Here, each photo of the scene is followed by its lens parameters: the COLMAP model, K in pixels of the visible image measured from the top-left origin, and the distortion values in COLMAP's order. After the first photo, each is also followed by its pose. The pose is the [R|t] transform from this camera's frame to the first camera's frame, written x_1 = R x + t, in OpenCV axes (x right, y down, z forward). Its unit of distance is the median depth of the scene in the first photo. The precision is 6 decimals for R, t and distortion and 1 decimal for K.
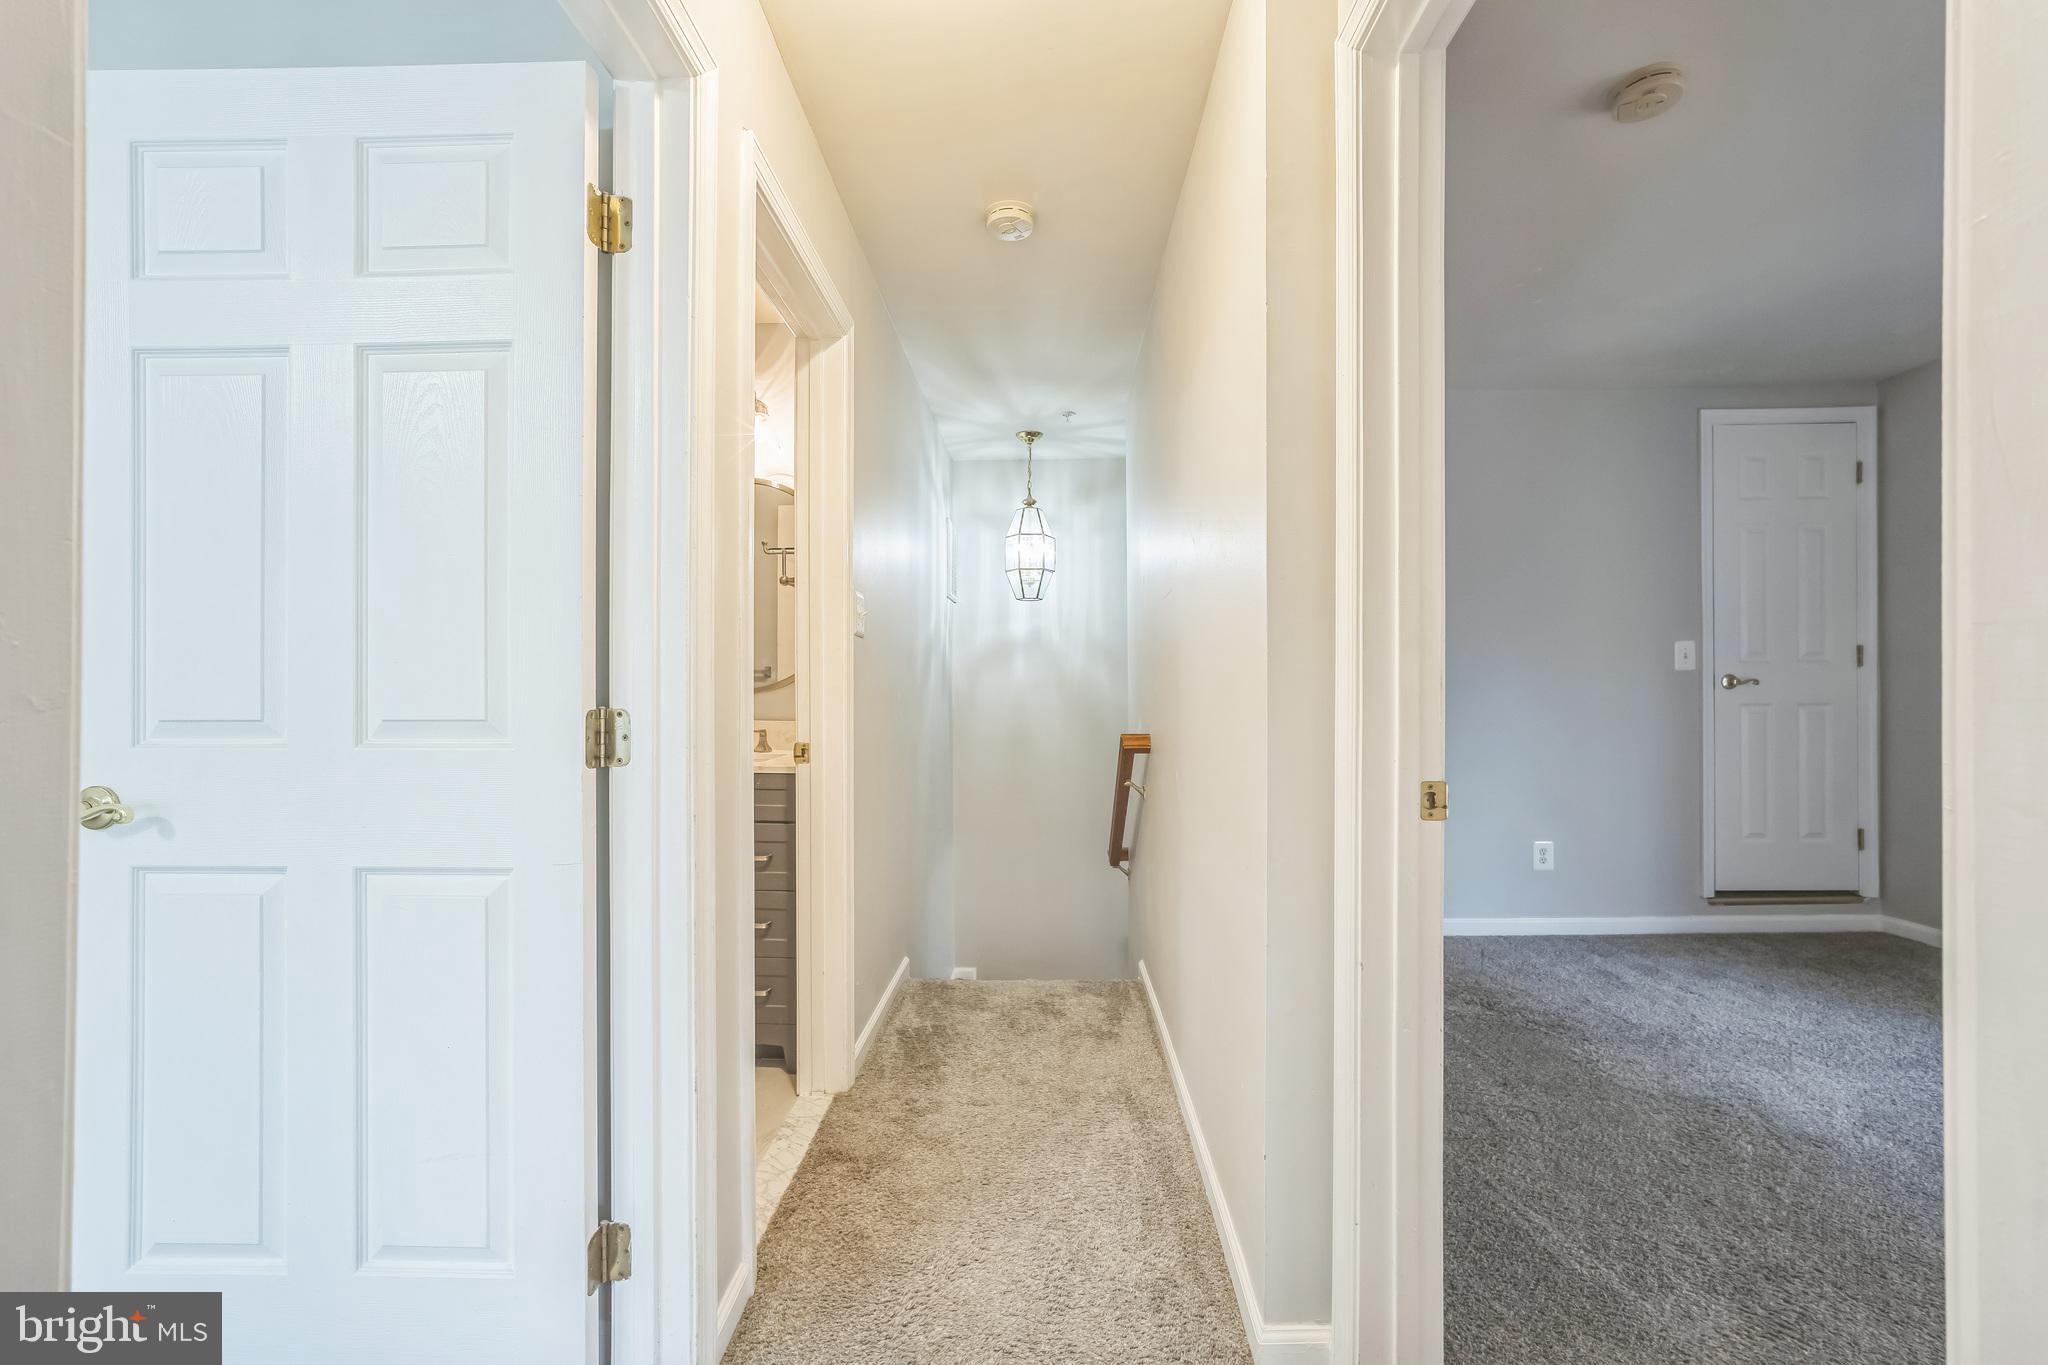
lens RADIAL K [[870.2, 0, 1014.3], [0, 870.2, 697.7], [0, 0, 1]] dist [-0.014905, 0.006615]
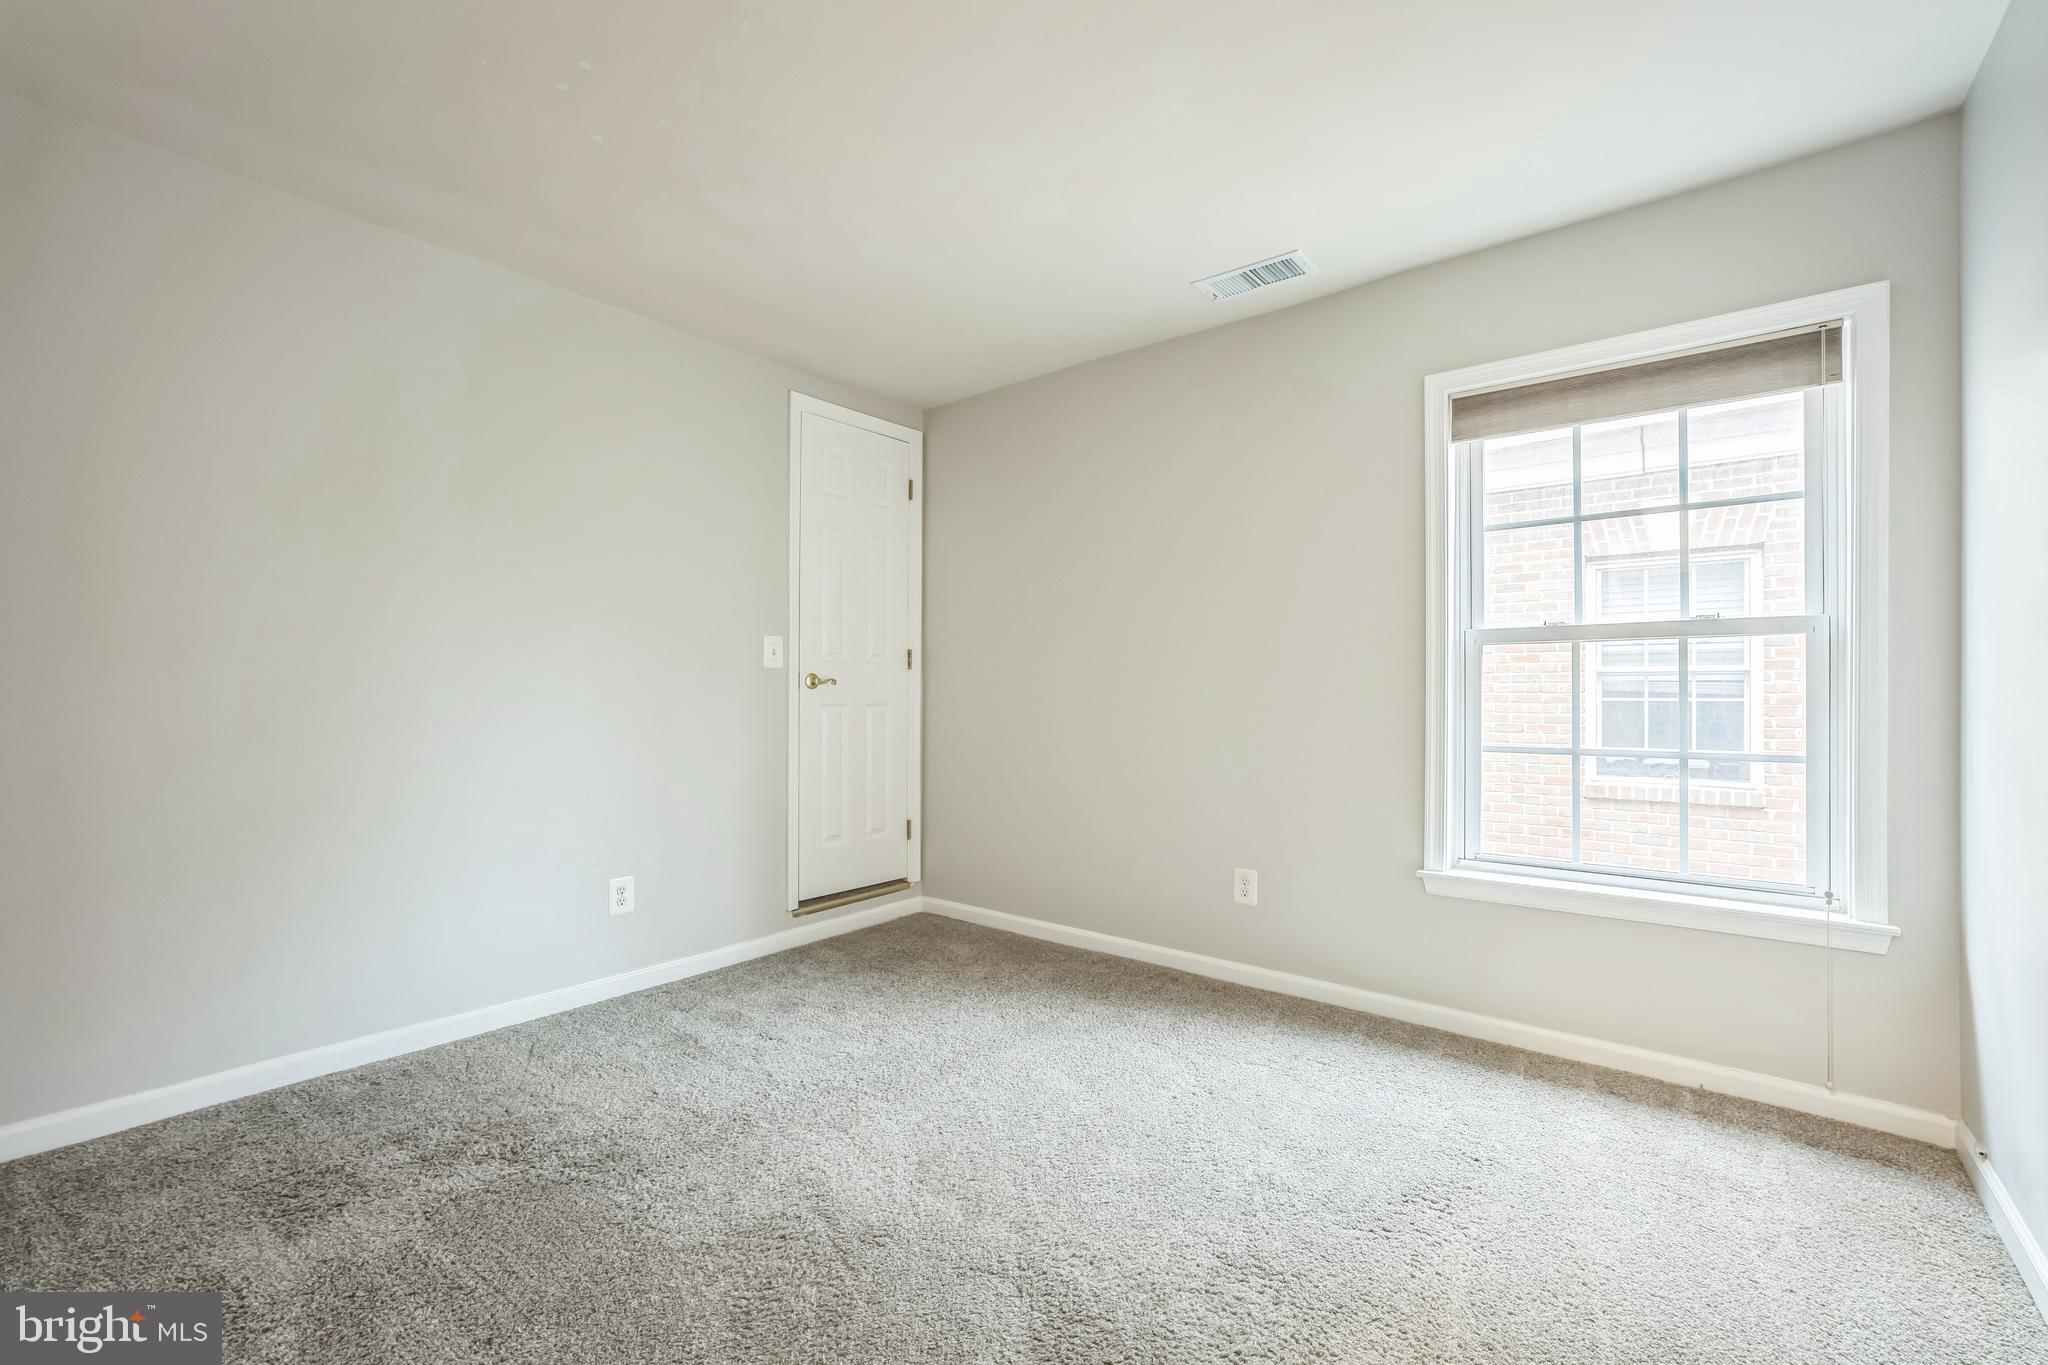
lens RADIAL K [[870.2, 0, 1007.2], [0, 870.2, 695.1], [0, 0, 1]] dist [-0.014905, 0.006615]
pose [[0.623497, 0.010193, 0.781759, 0.244198], [-0.005235, 0.999947, -0.008863, 0.005238], [-0.781808, 0.001433, 0.623517, 0.267989]]
